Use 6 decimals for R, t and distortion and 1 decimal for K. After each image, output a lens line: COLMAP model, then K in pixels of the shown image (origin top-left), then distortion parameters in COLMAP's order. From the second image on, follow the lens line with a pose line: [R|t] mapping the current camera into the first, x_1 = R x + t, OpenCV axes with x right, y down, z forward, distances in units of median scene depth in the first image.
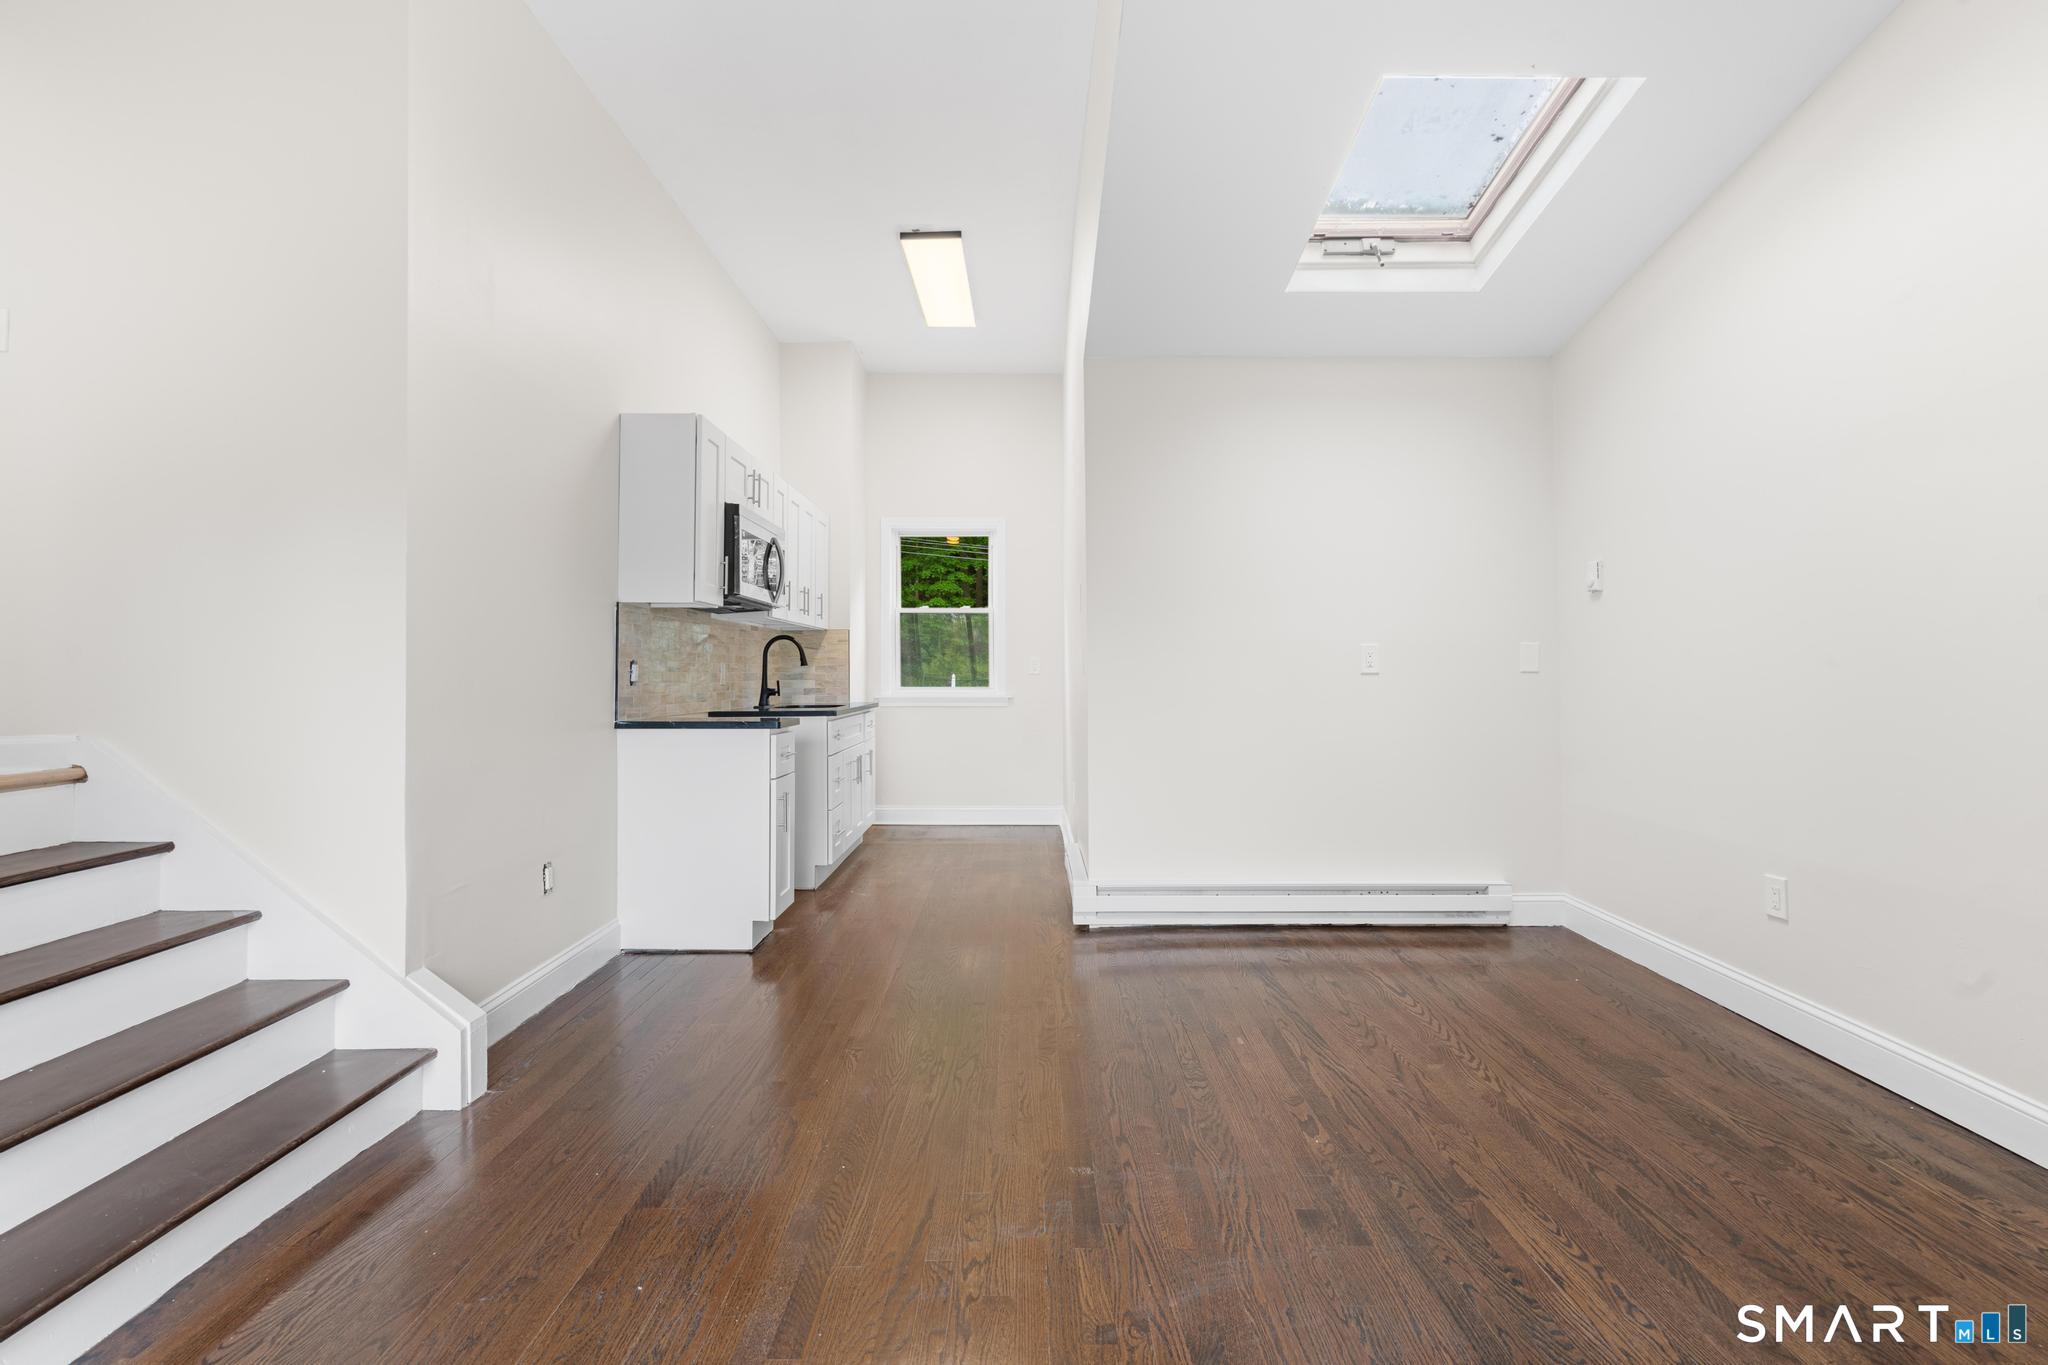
lens RADIAL K [[934.7, 0, 1019.2], [0, 934.7, 676.4], [0, 0, 1]] dist [-0.006452, 0.000842]
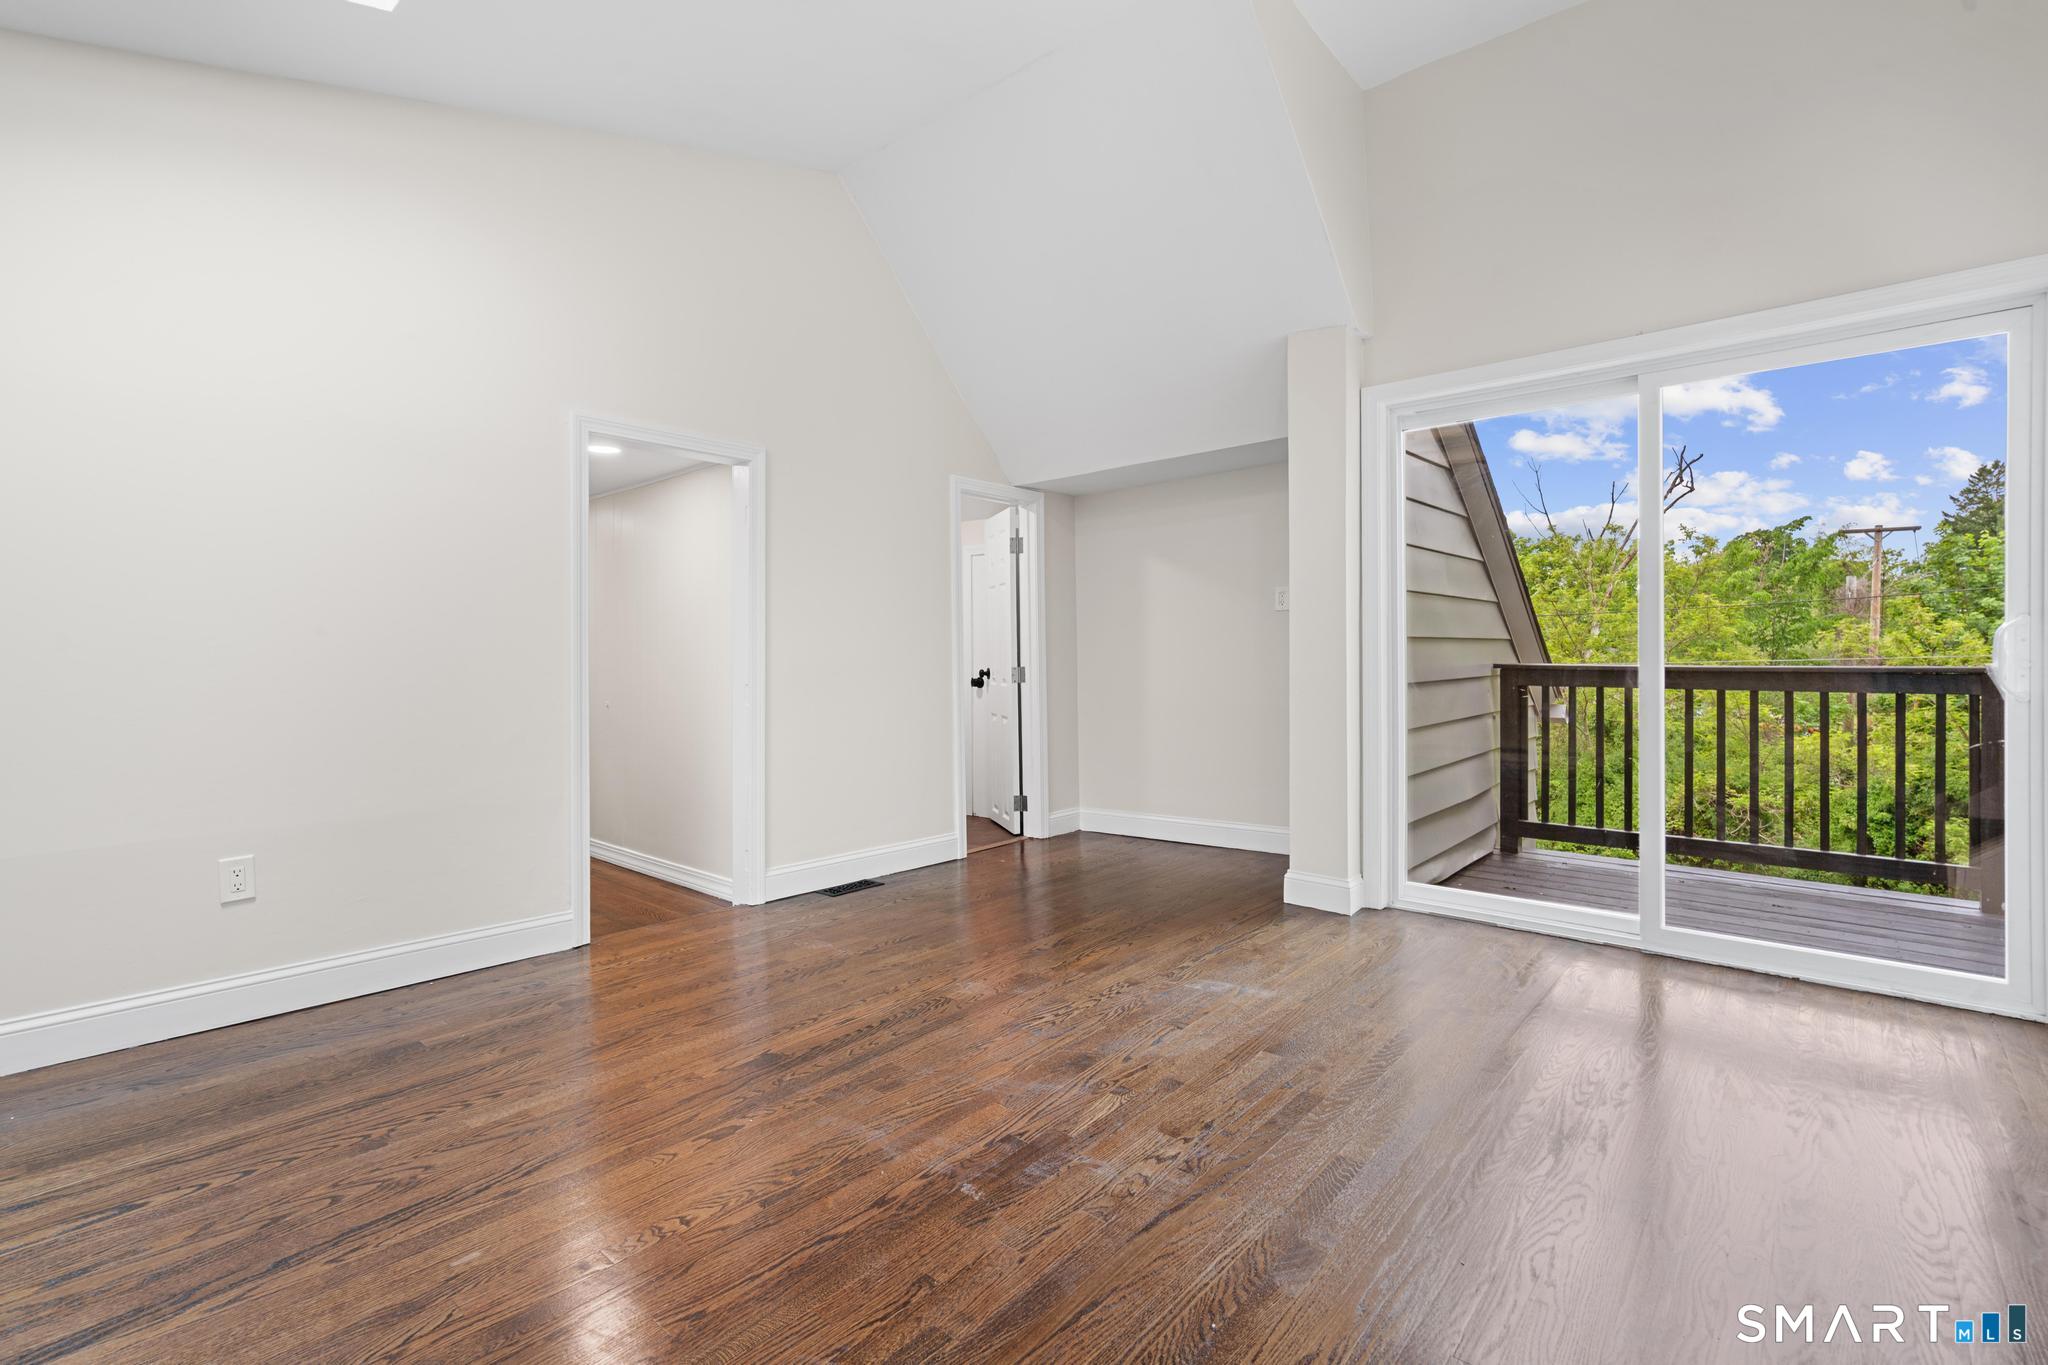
lens RADIAL K [[935.5, 0, 1014.5], [0, 935.5, 663.9], [0, 0, 1]] dist [0.000010, 0.000159]
pose [[-0.755823, 0.000786, 0.654776, -0.322286], [0.015735, 0.999732, 0.016963, 0.014648], [-0.654587, 0.023124, -0.755633, 0.977460]]
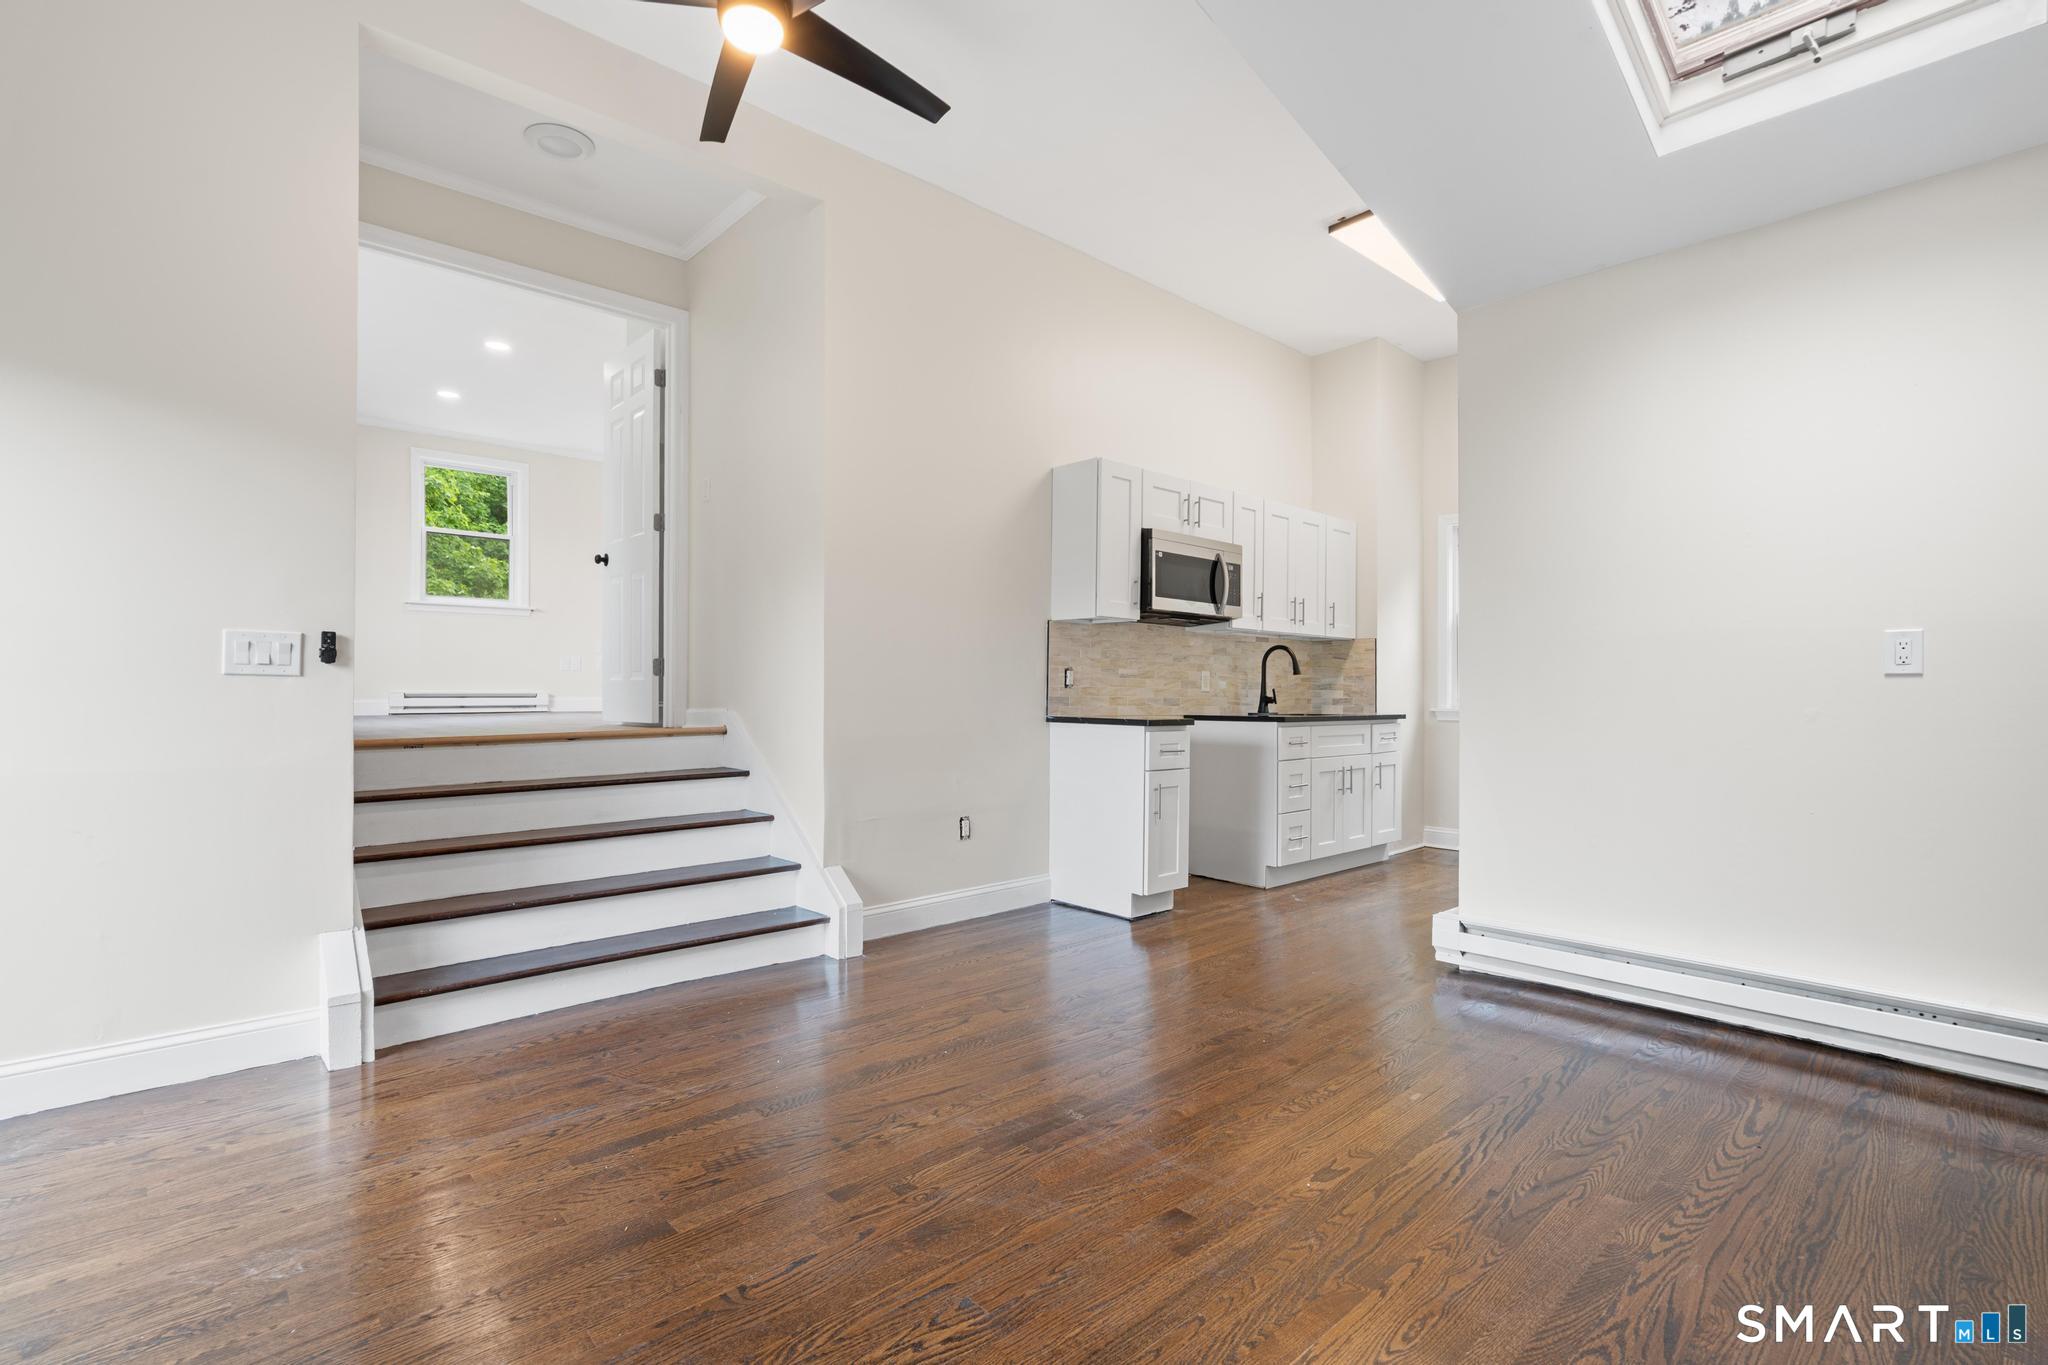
lens RADIAL K [[955.0, 0, 1020.9], [0, 955.0, 709.6], [0, 0, 1]] dist [-0.002033, 0.000163]
pose [[0.679448, 0.019445, -0.733466, 0.507467], [-0.010628, 0.999805, 0.016661, 0.019471], [0.733646, -0.003525, 0.679522, 0.112726]]
